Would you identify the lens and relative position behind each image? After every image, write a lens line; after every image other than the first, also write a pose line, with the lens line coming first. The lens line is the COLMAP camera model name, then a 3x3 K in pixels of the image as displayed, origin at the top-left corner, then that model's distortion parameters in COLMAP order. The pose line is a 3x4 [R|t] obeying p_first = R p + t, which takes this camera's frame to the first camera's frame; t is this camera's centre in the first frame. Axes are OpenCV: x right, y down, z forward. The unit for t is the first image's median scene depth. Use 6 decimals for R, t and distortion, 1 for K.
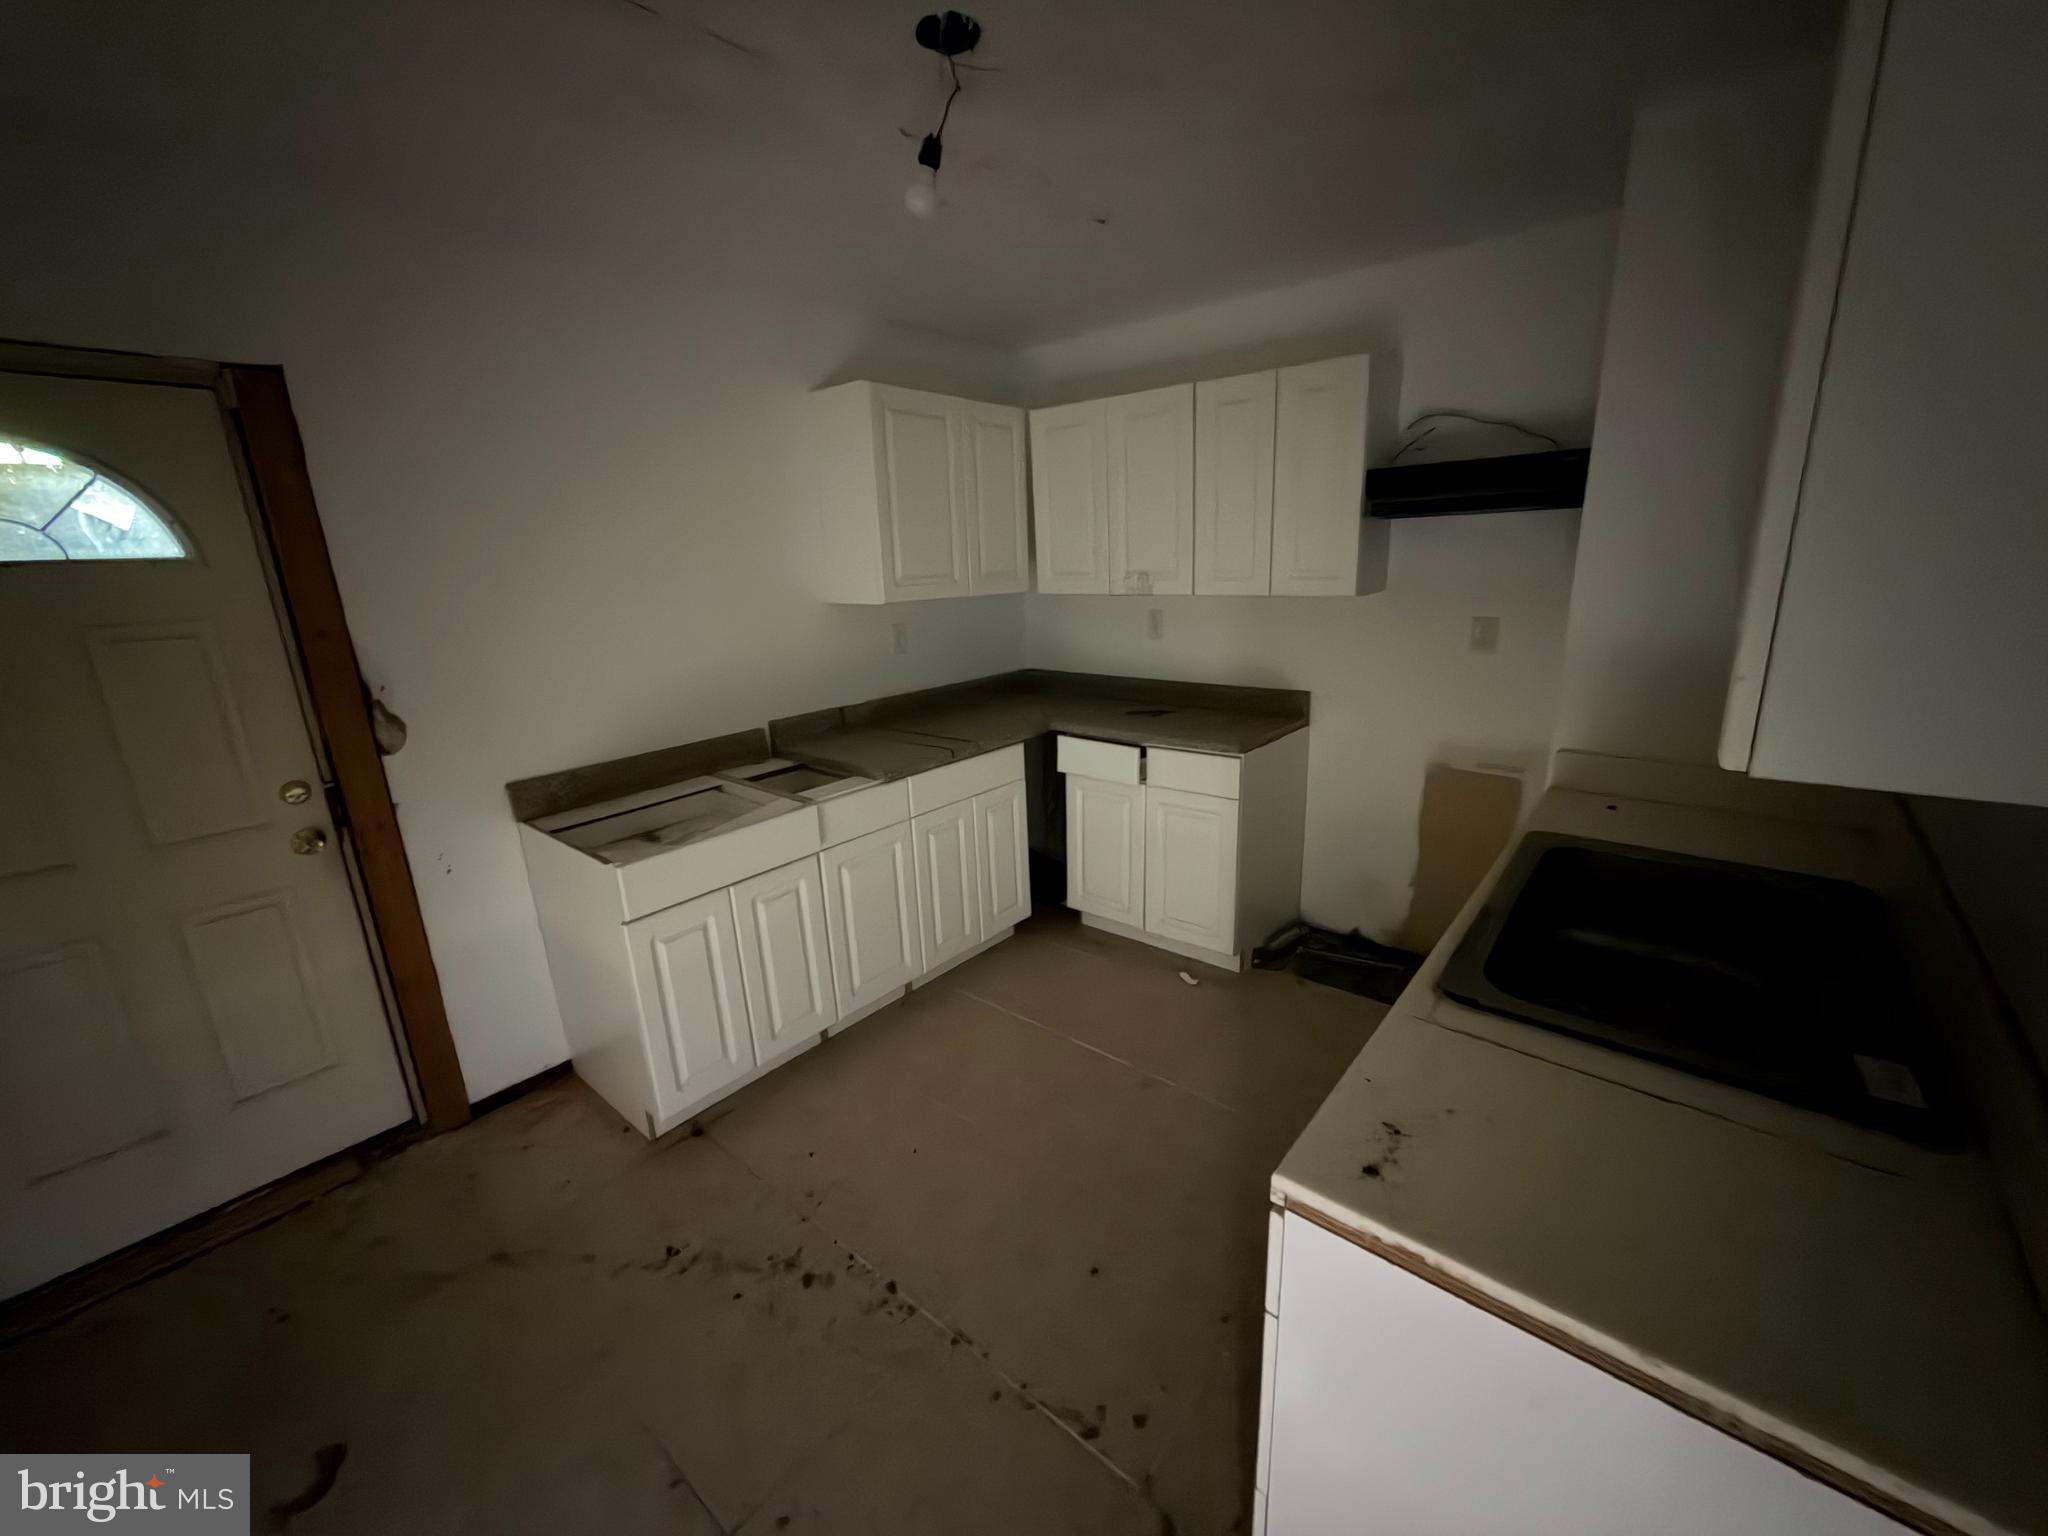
lens RADIAL K [[821.4, 0, 1023.8], [0, 821.4, 767.1], [0, 0, 1]] dist [0.008468, 0.000114]
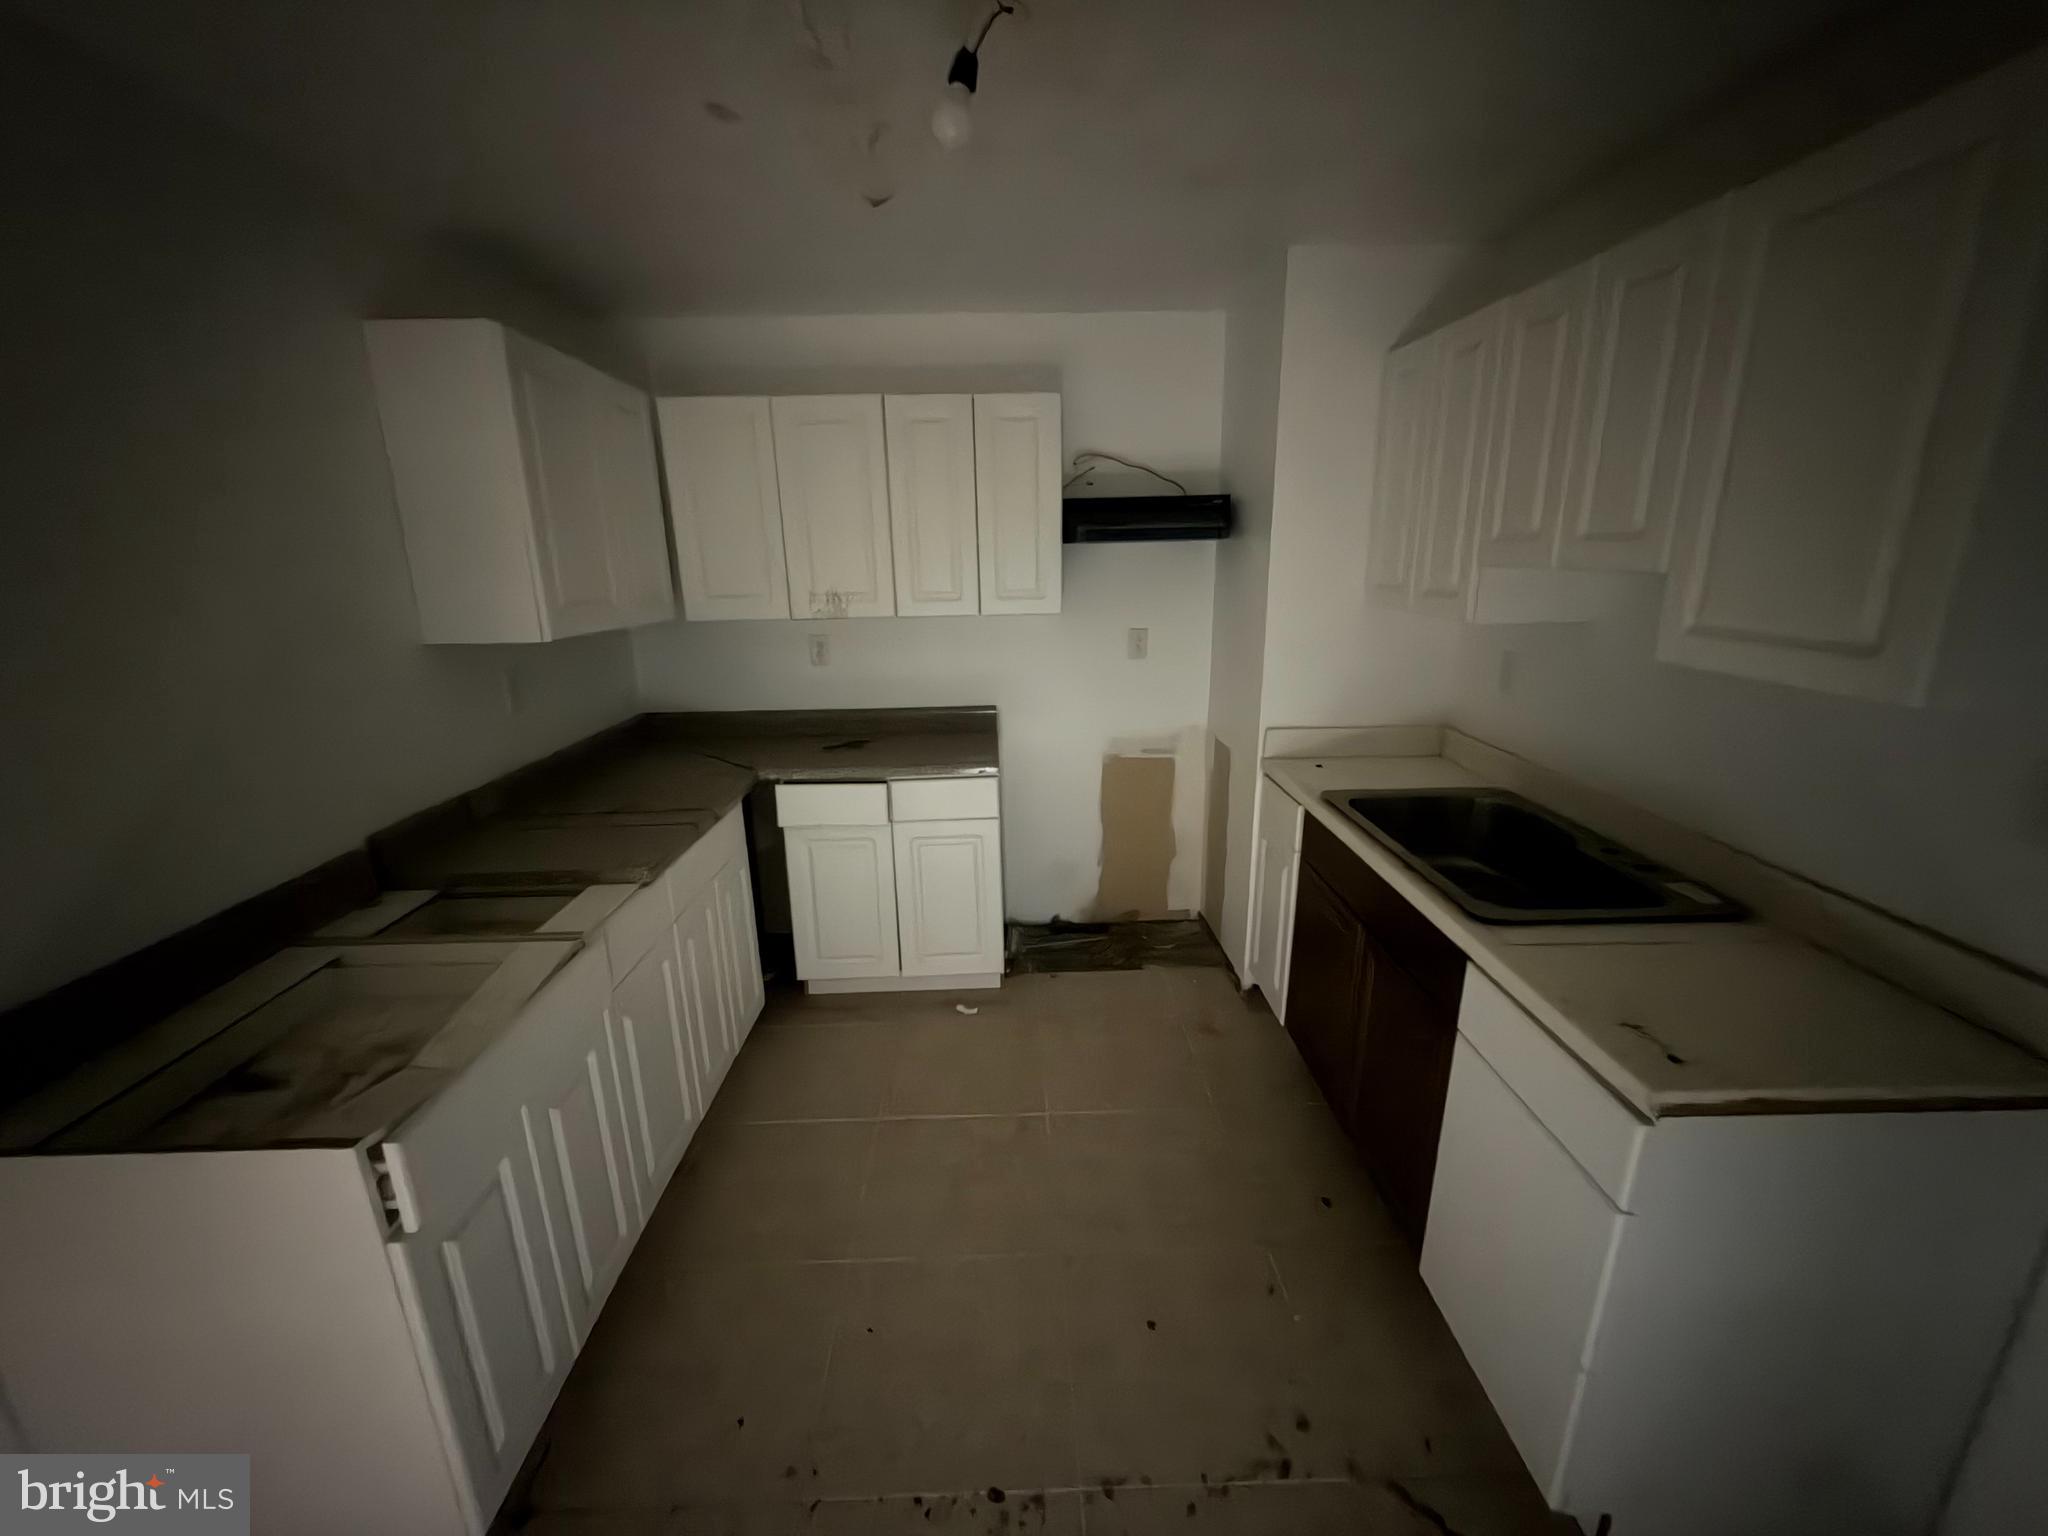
lens RADIAL K [[814.8, 0, 1019.3], [0, 814.8, 768.1], [0, 0, 1]] dist [0.000050, 0.000070]
pose [[0.747426, -0.147463, 0.647772, -0.342857], [0.161898, 0.986088, 0.037674, -0.051437], [-0.644316, 0.076714, 0.760902, 0.211806]]
